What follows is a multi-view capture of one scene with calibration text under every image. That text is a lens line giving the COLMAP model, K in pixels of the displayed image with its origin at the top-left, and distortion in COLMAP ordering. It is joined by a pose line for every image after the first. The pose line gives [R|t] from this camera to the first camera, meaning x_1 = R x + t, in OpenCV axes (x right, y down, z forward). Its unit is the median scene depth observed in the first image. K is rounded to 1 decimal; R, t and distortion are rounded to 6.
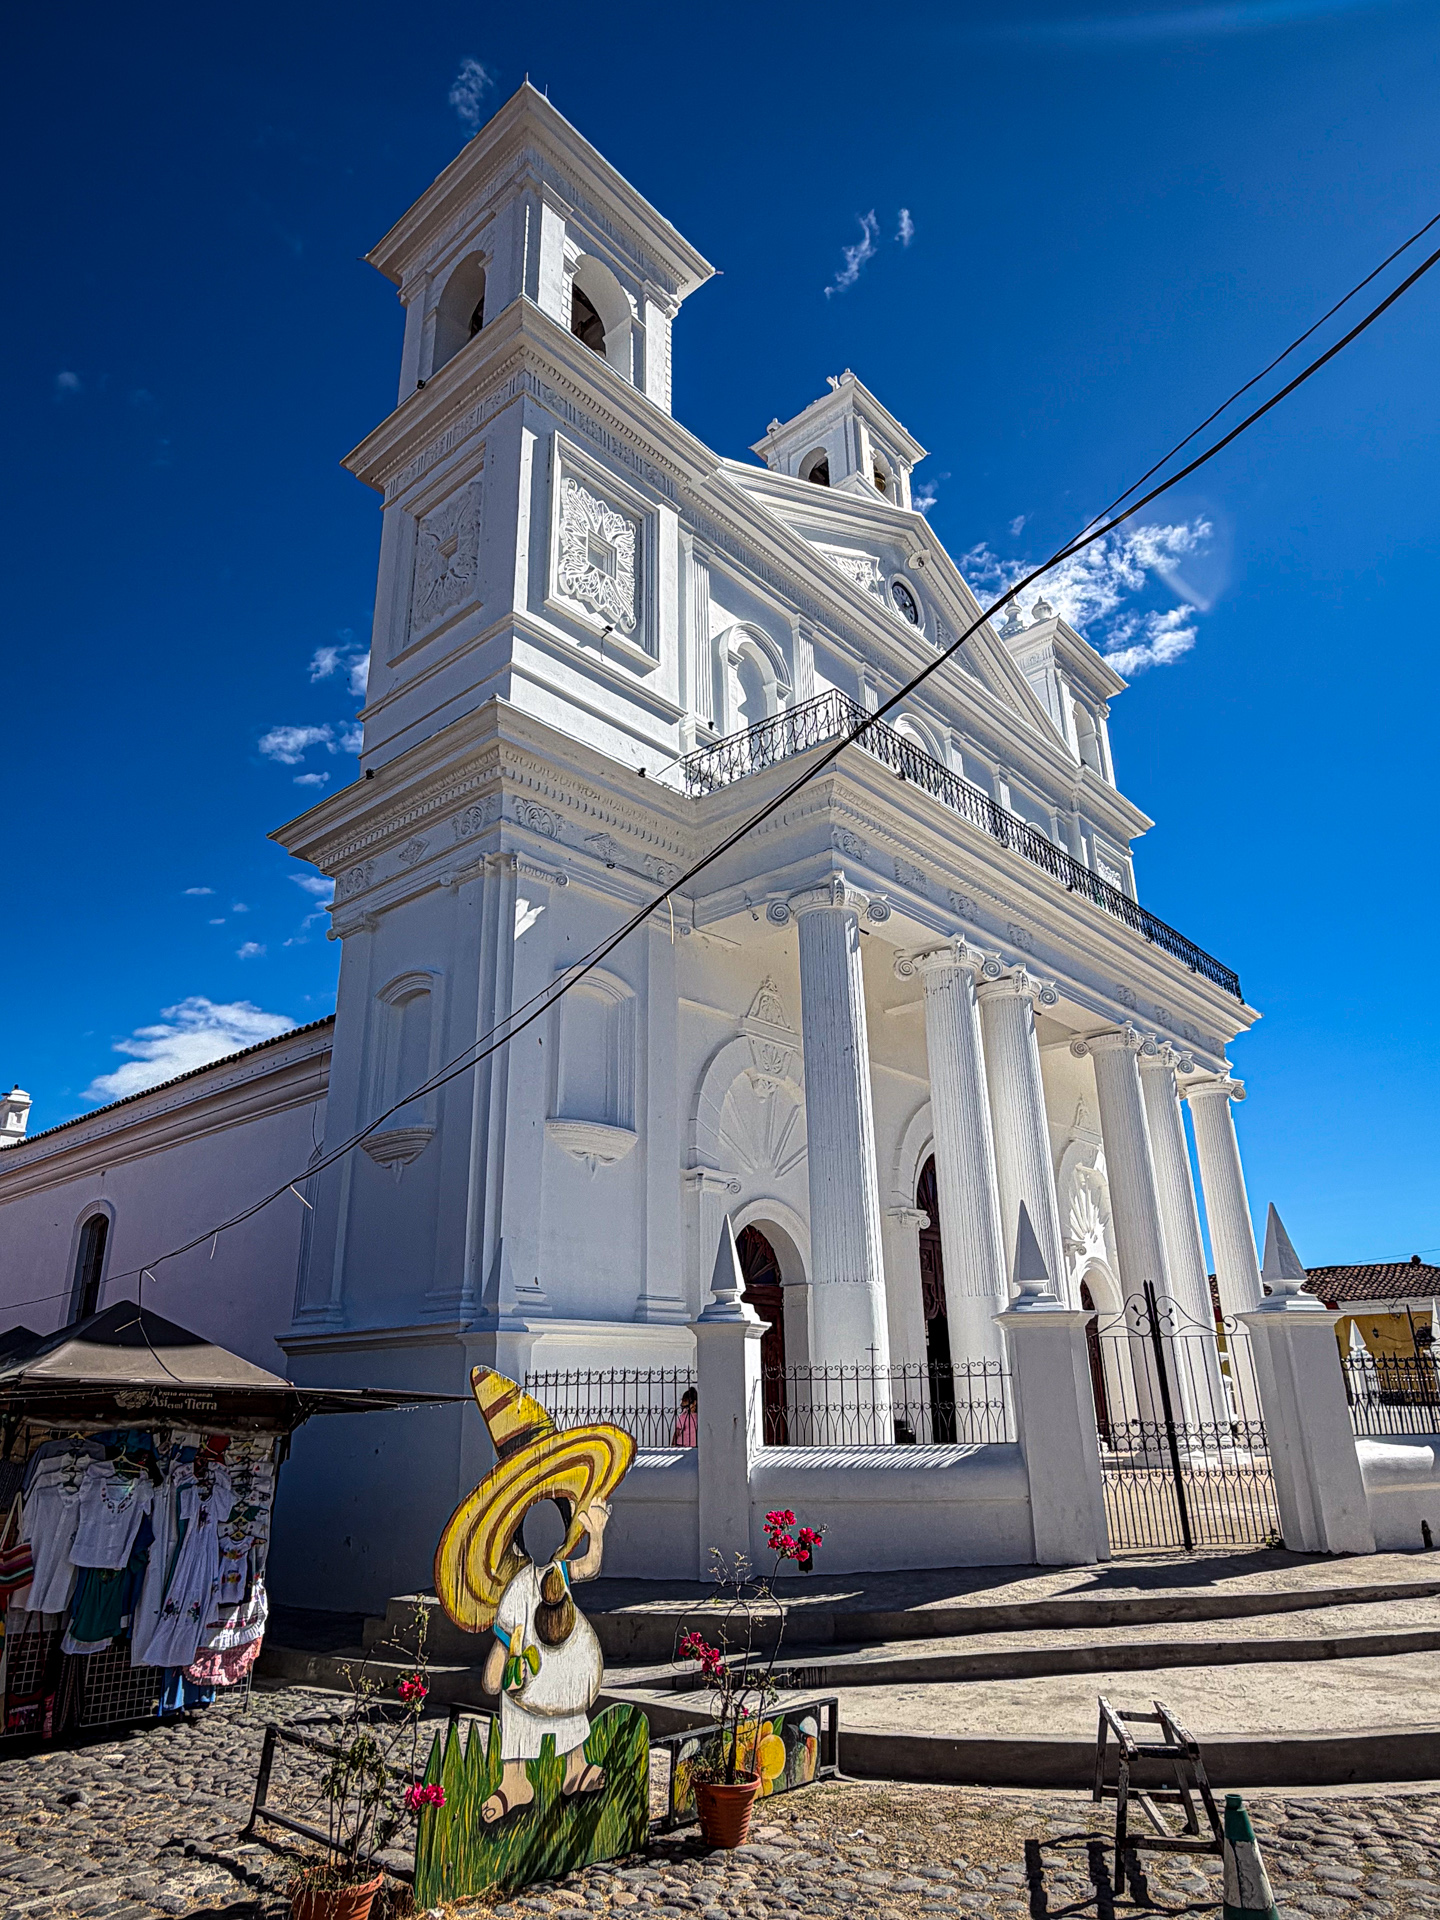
lens RADIAL K [[1181.7, 0, 720.0], [0, 1181.7, 960.0], [0, 0, 1]] dist [0.044910, 0.000289]
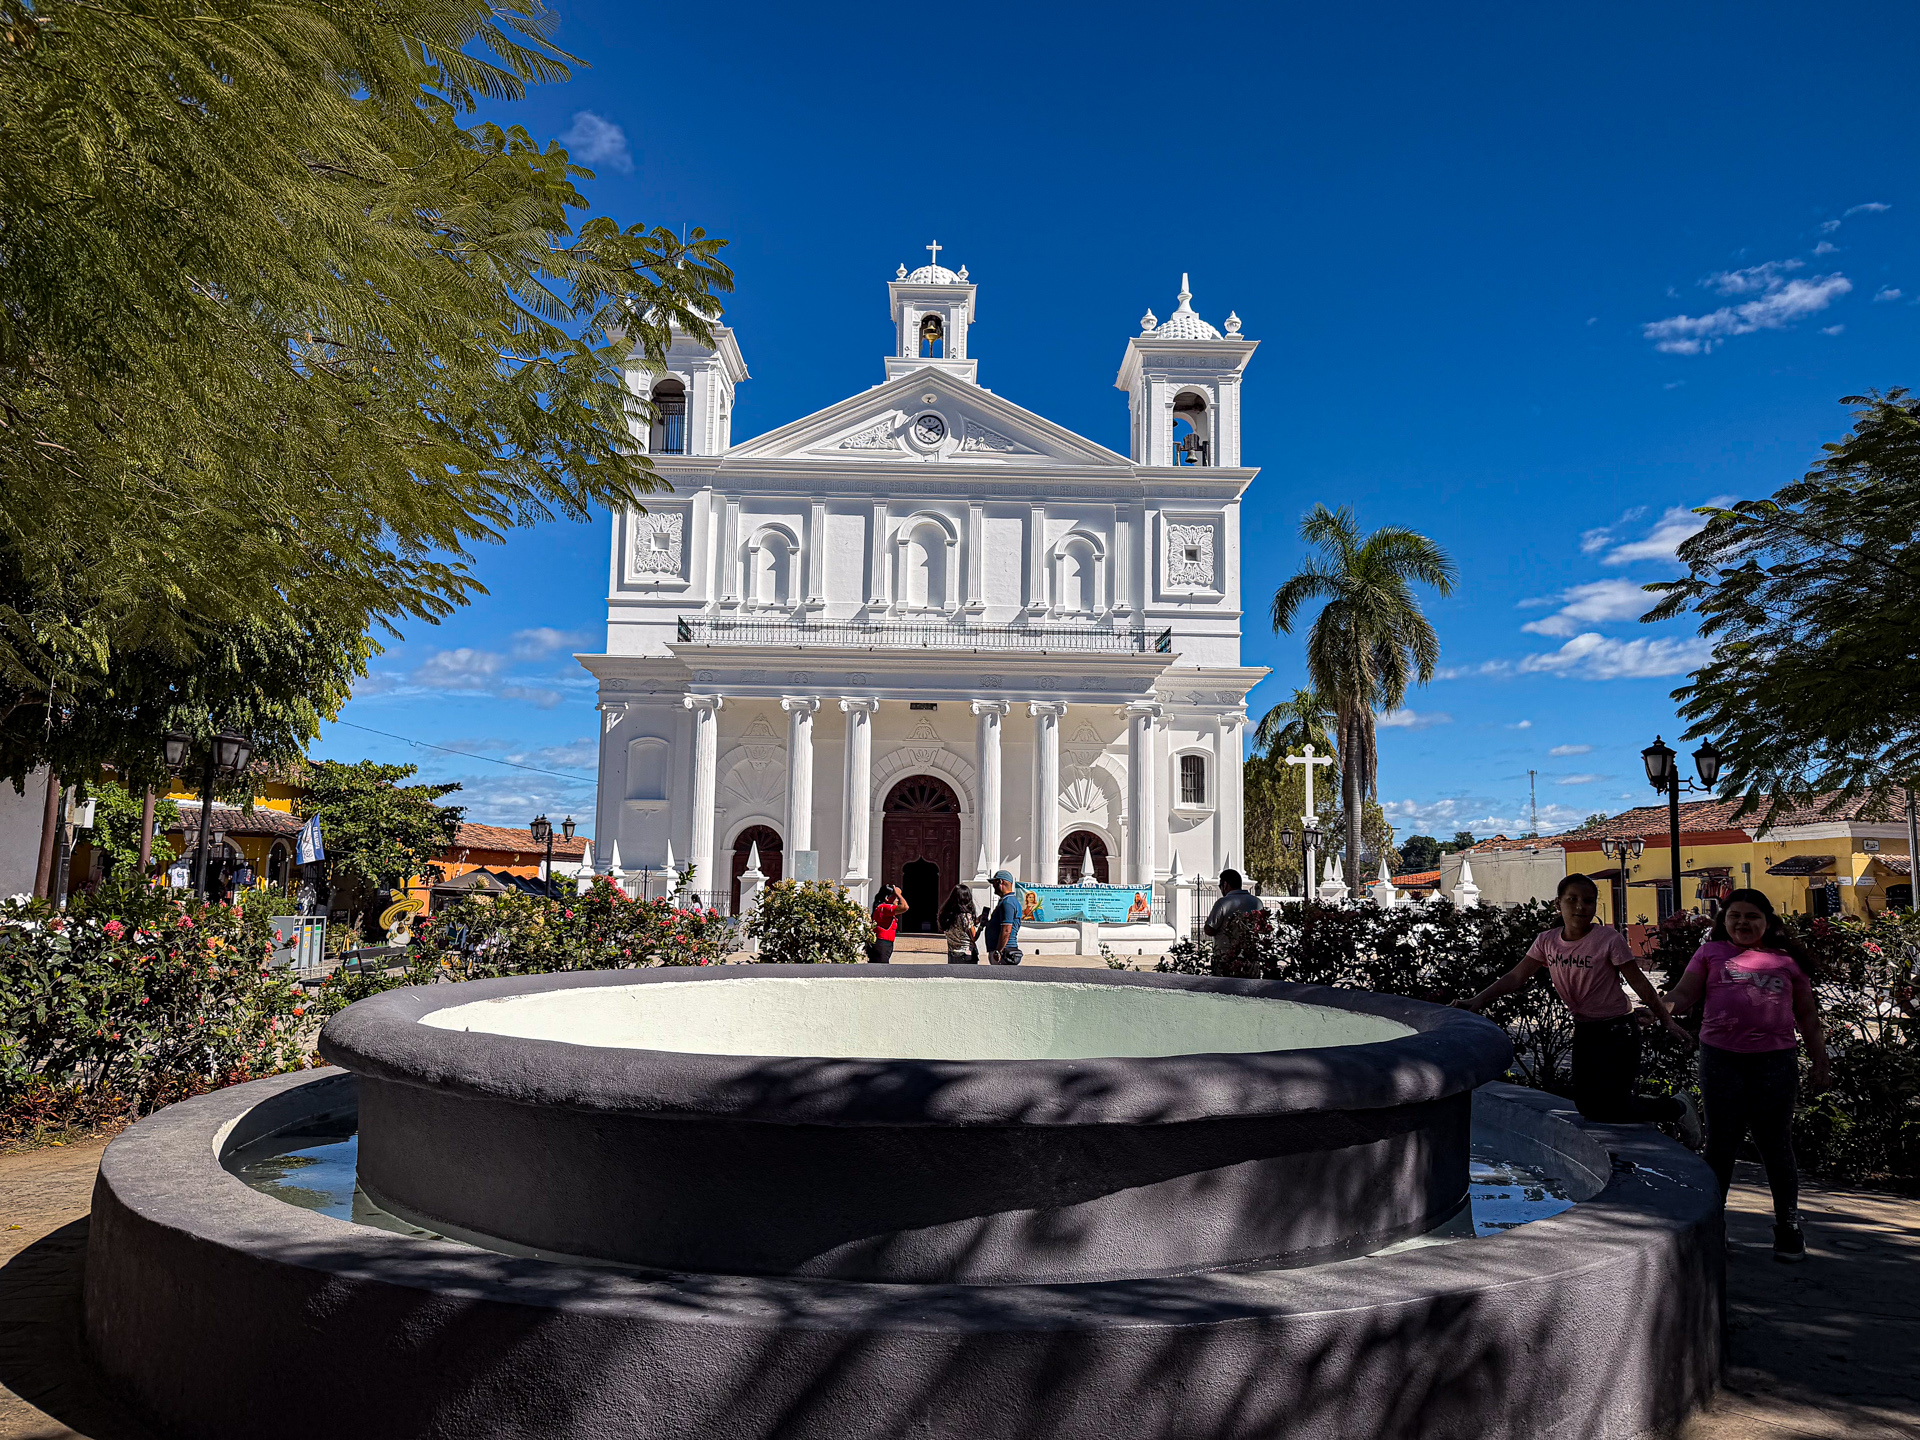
lens RADIAL K [[1399.4, 0, 960.0], [0, 1399.4, 720.0], [0, 0, 1]] dist [-0.003455, 0.026043]
pose [[0.682853, -0.054565, -0.728515, 2.643657], [0.214431, 0.968254, 0.128469, -0.282655], [0.698377, -0.243941, 0.672876, -0.555776]]
